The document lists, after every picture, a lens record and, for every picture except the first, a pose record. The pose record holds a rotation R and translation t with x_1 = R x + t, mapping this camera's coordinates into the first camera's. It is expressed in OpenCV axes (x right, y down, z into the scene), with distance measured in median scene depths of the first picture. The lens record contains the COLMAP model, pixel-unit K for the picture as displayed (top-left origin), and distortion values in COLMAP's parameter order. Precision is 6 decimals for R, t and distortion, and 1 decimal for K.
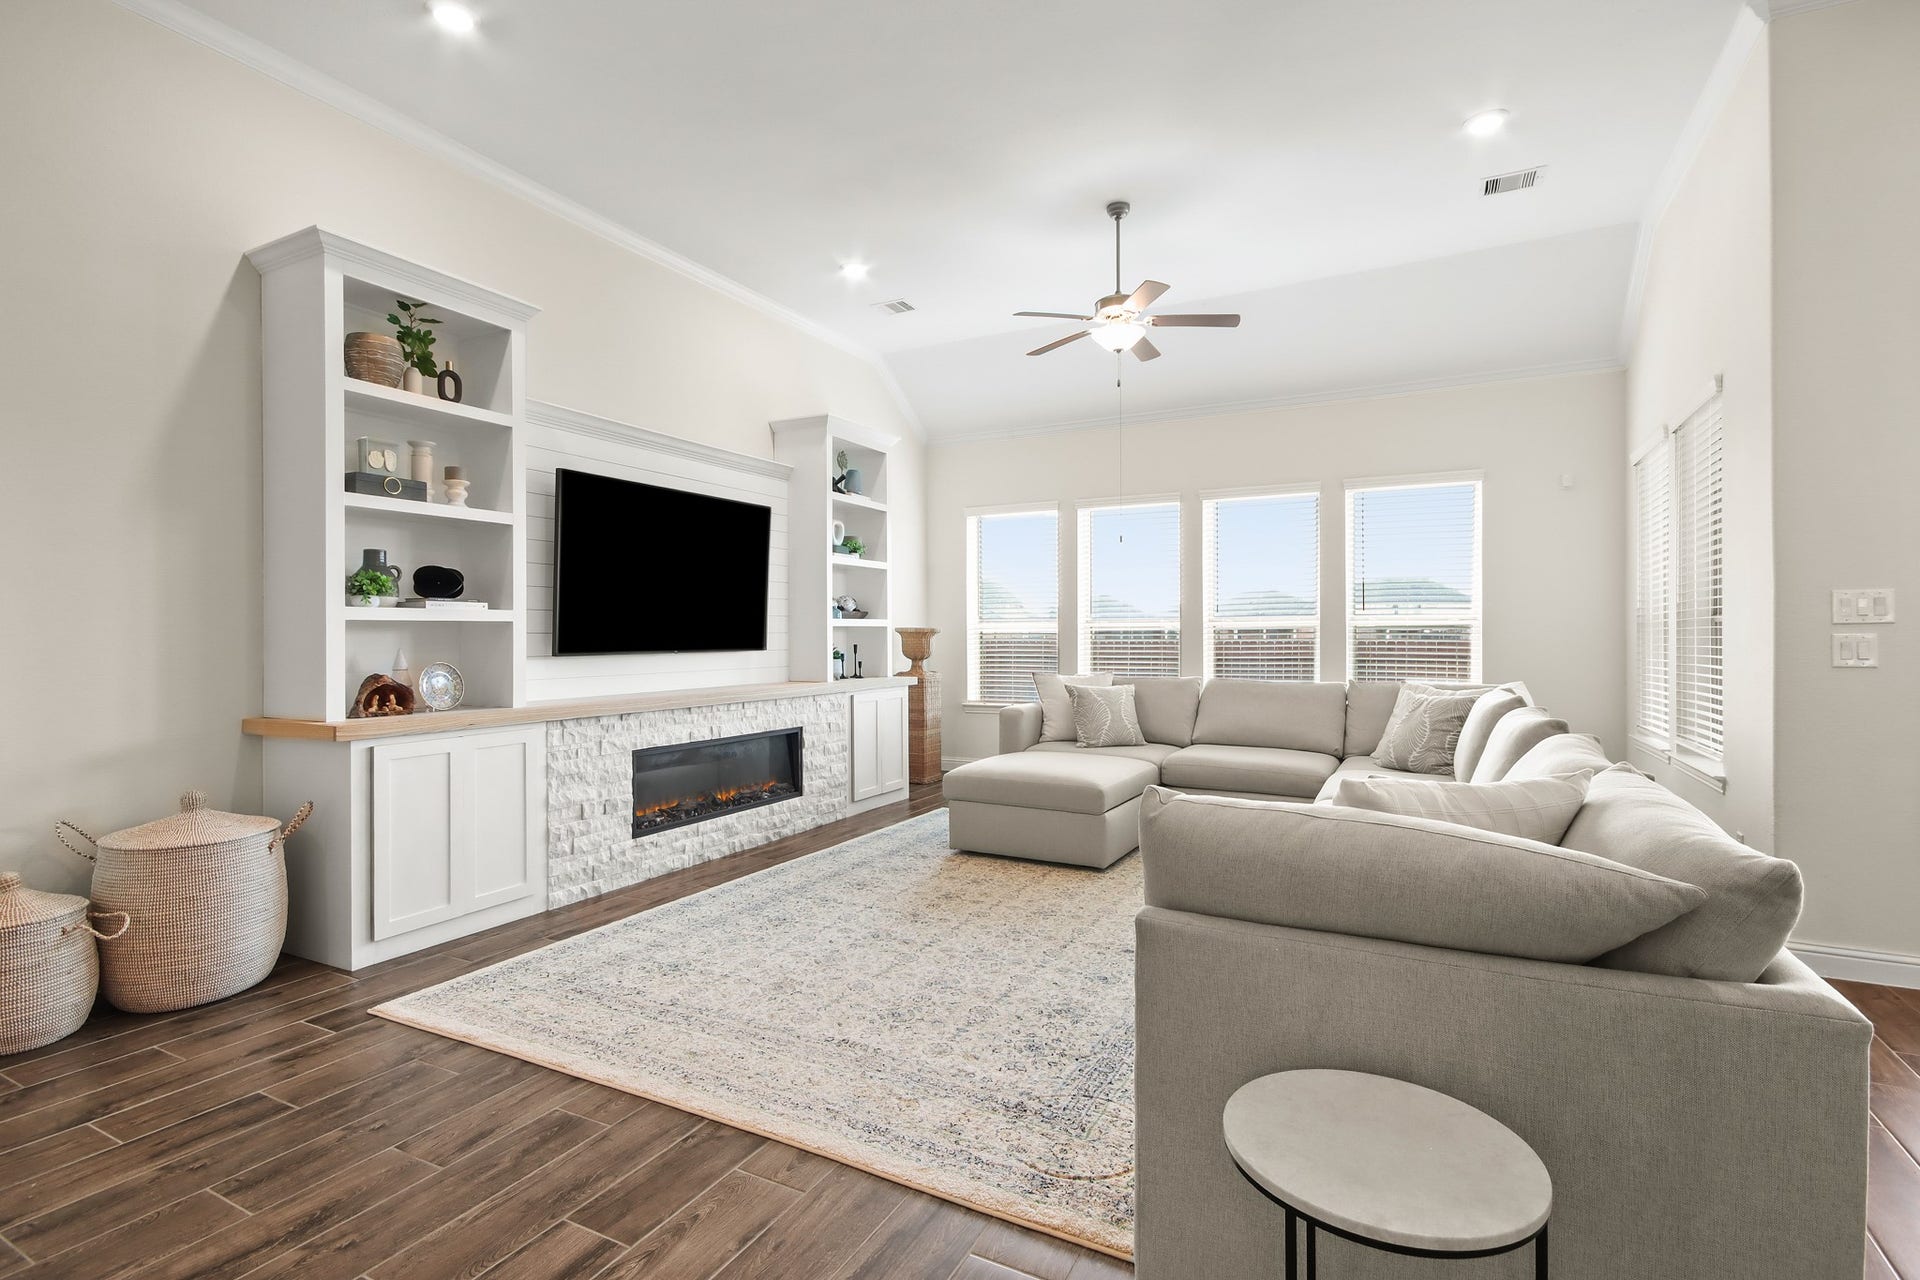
lens RADIAL K [[925.6, 0, 955.8], [0, 925.6, 649.9], [0, 0, 1]] dist [0.013329, 0.000965]
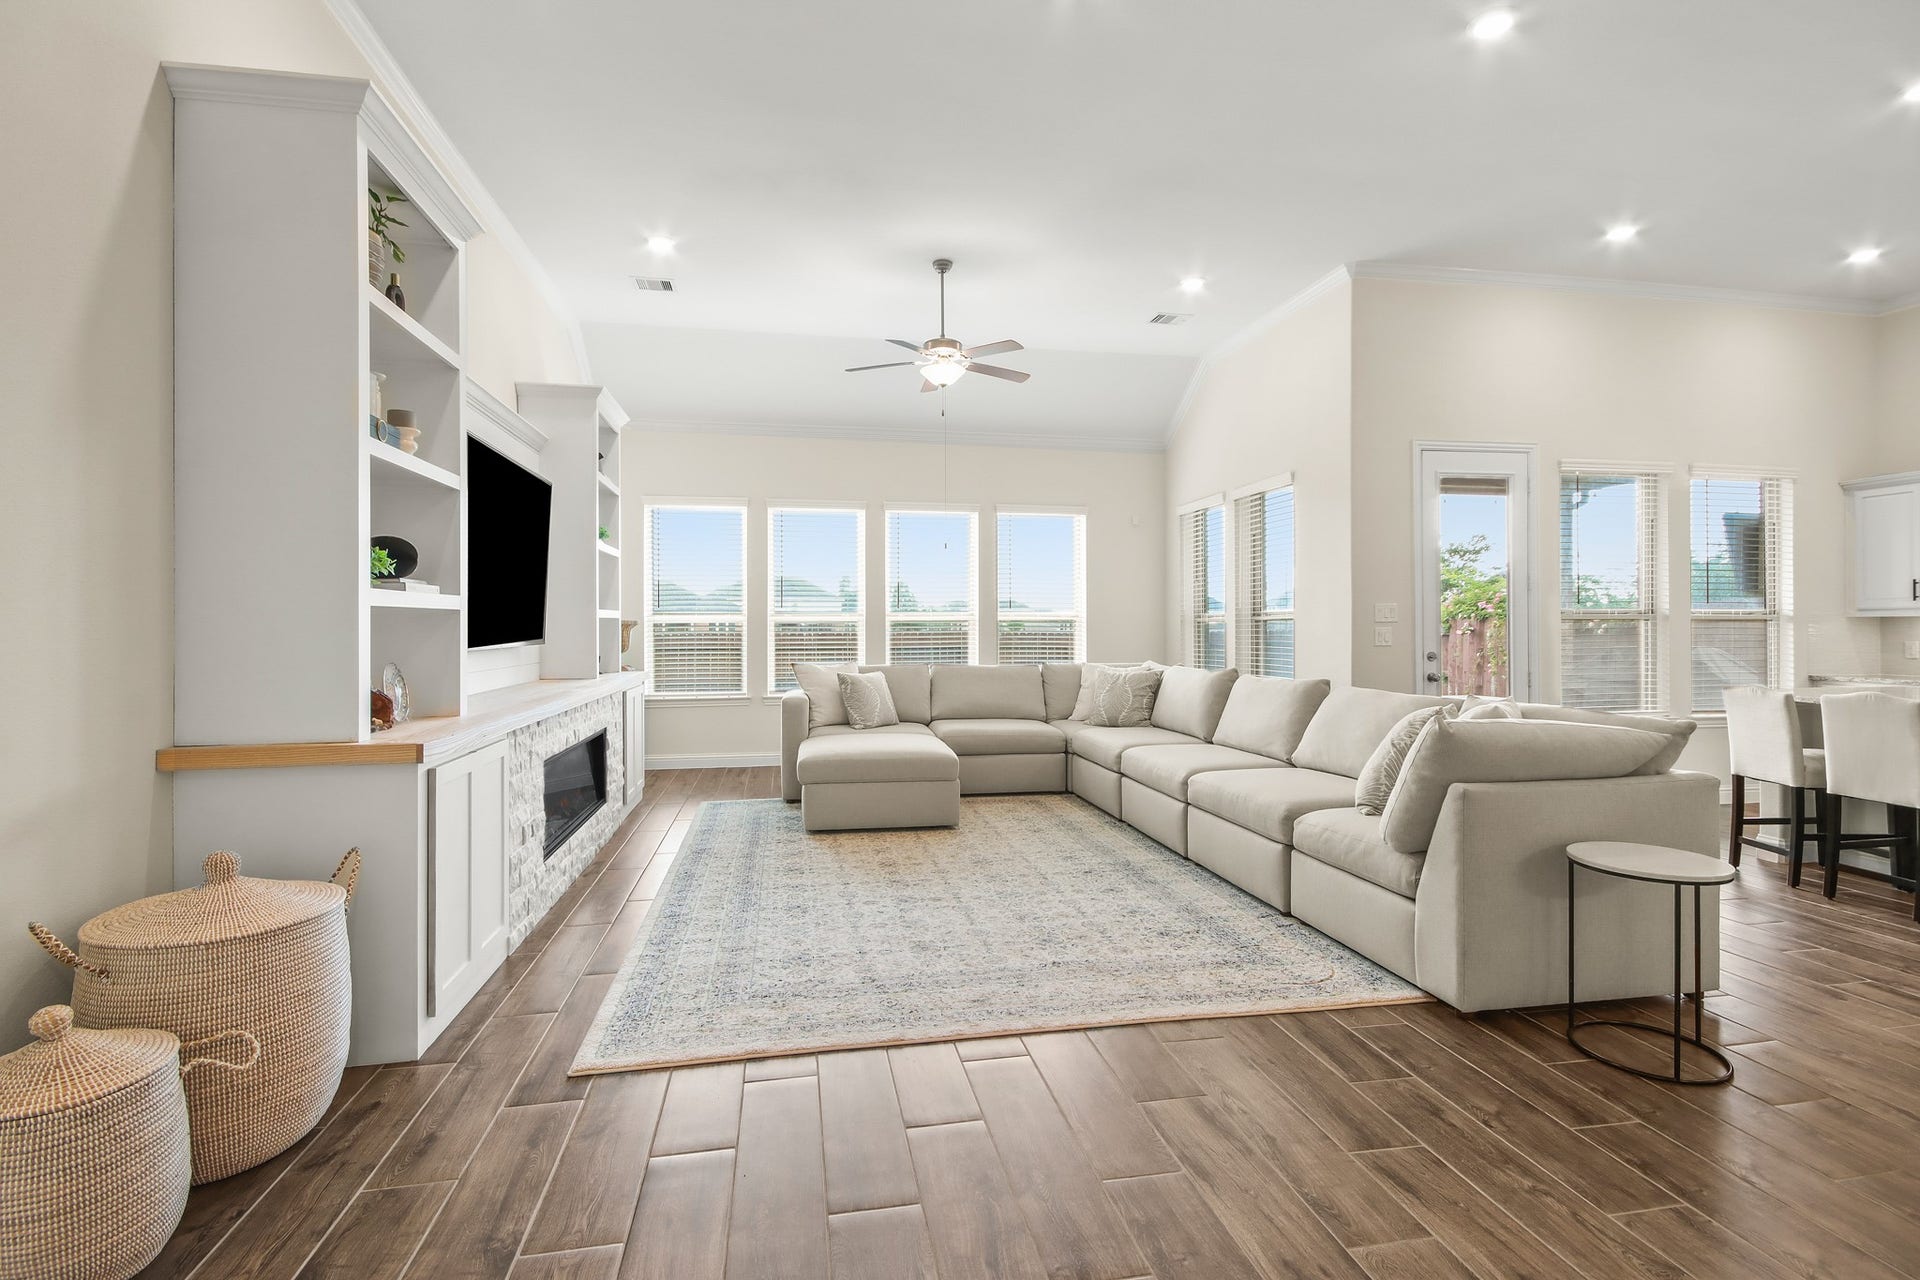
lens RADIAL K [[925.6, 0, 955.7], [0, 925.6, 641.1], [0, 0, 1]] dist [0.013329, 0.000965]
pose [[0.774102, -0.007577, 0.633016, -0.680621], [0.009496, 0.999955, 0.000357, 0.000938], [-0.632990, 0.005735, 0.774139, 0.101642]]
